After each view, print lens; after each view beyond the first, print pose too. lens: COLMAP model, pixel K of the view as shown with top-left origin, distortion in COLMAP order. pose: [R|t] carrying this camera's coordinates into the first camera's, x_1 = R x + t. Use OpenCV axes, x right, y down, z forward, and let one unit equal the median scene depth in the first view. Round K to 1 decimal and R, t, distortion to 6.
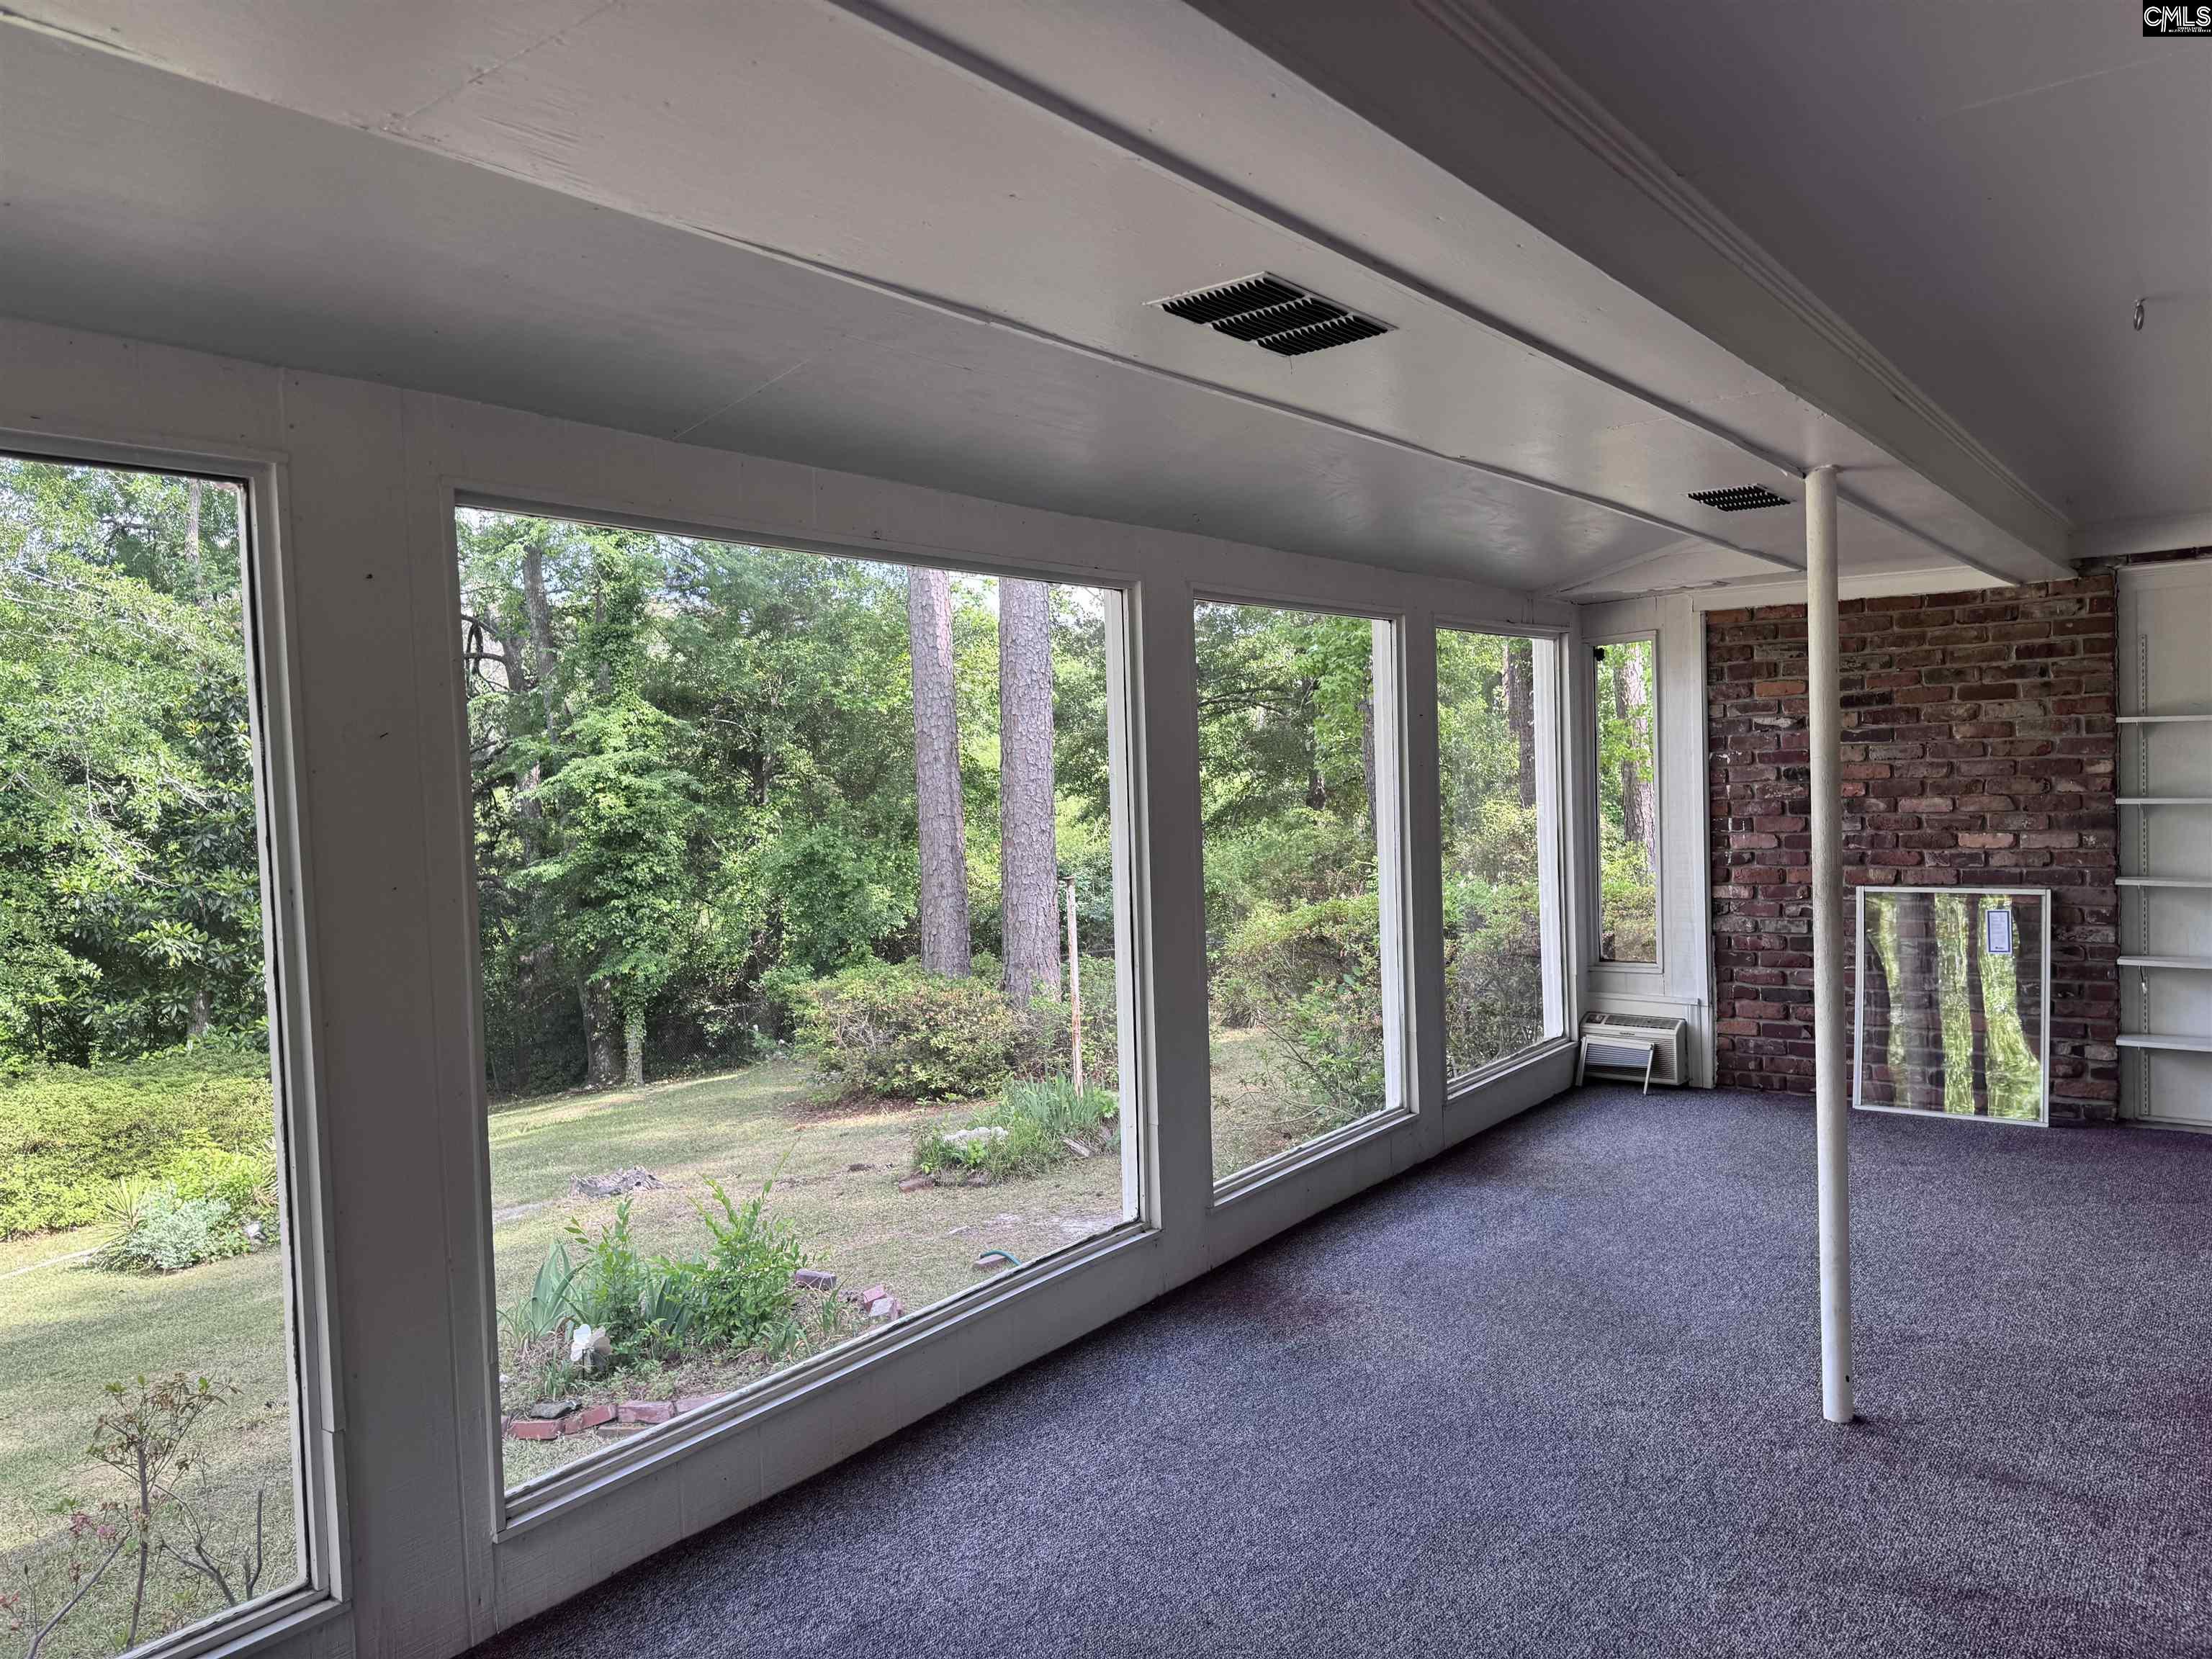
lens RADIAL K [[1583.6, 0, 1095.5], [0, 1583.6, 826.4], [0, 0, 1]] dist [0.061948, -0.074969]
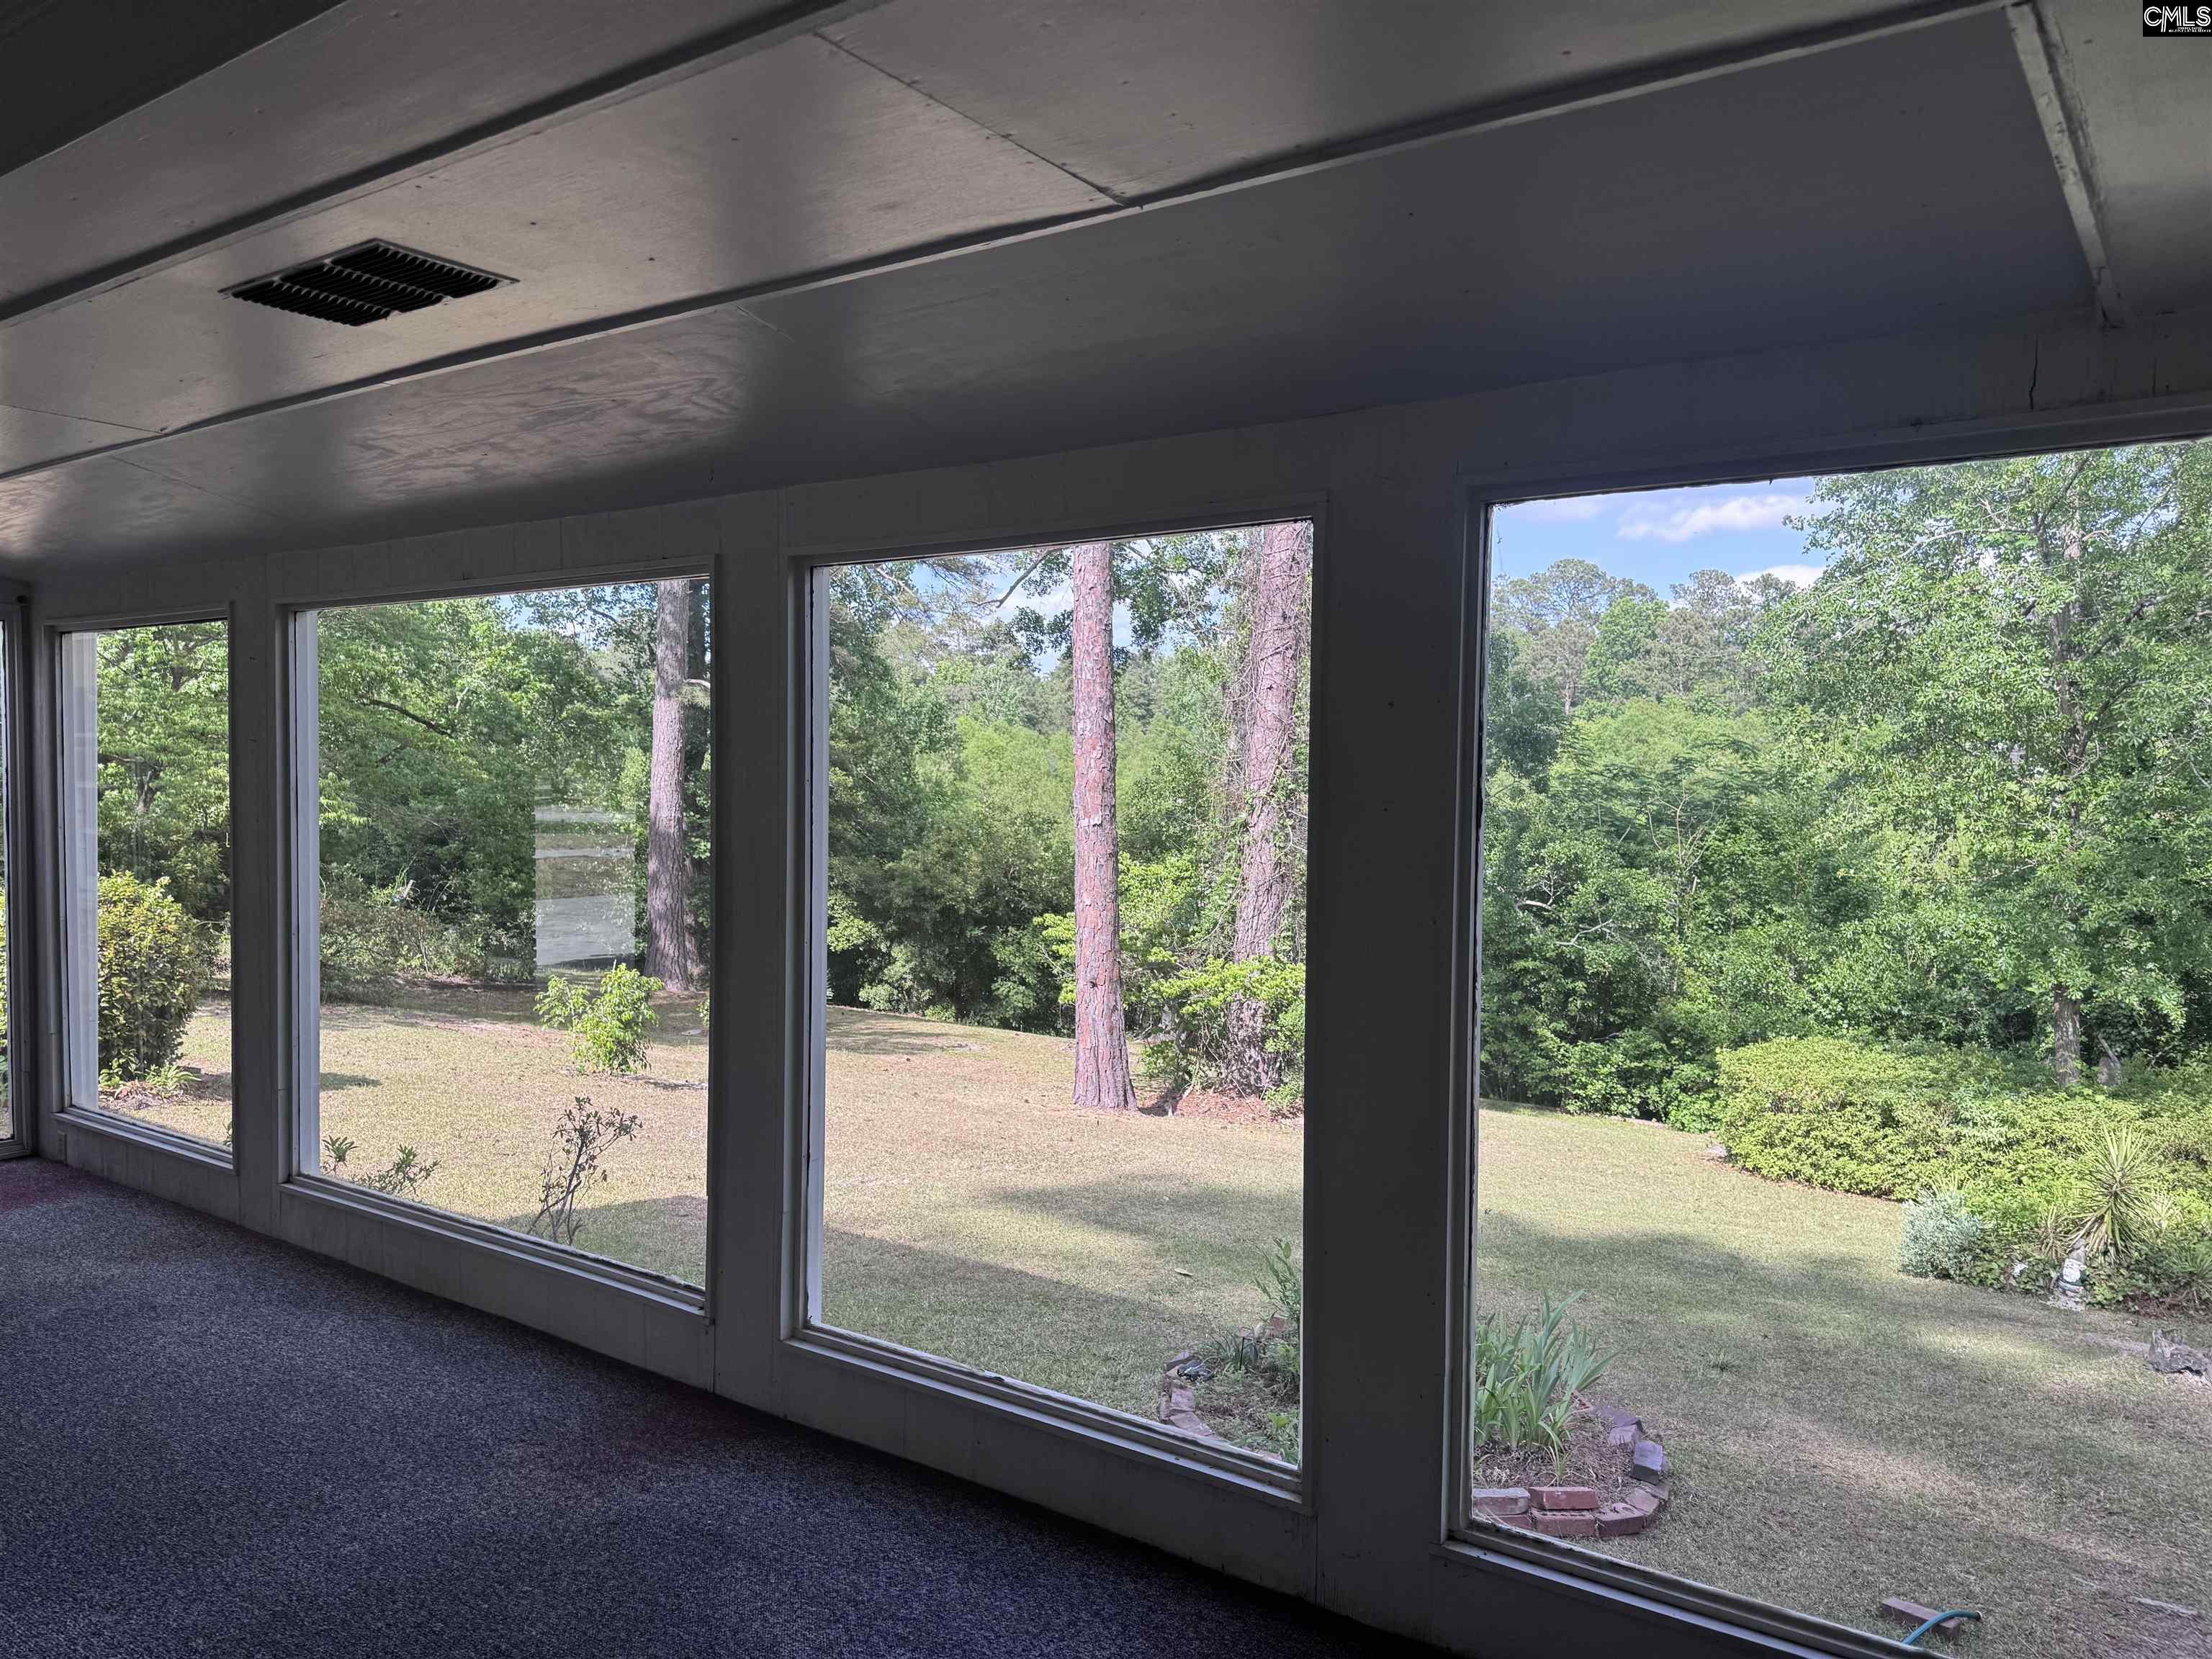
lens RADIAL K [[1583.6, 0, 1099.6], [0, 1583.6, 845.1], [0, 0, 1]] dist [0.061948, -0.074969]
pose [[0.018676, 0.082910, -0.996382, 0.824862], [-0.053097, 0.995232, 0.081819, -0.076115], [0.998415, 0.051377, 0.022989, 1.098752]]
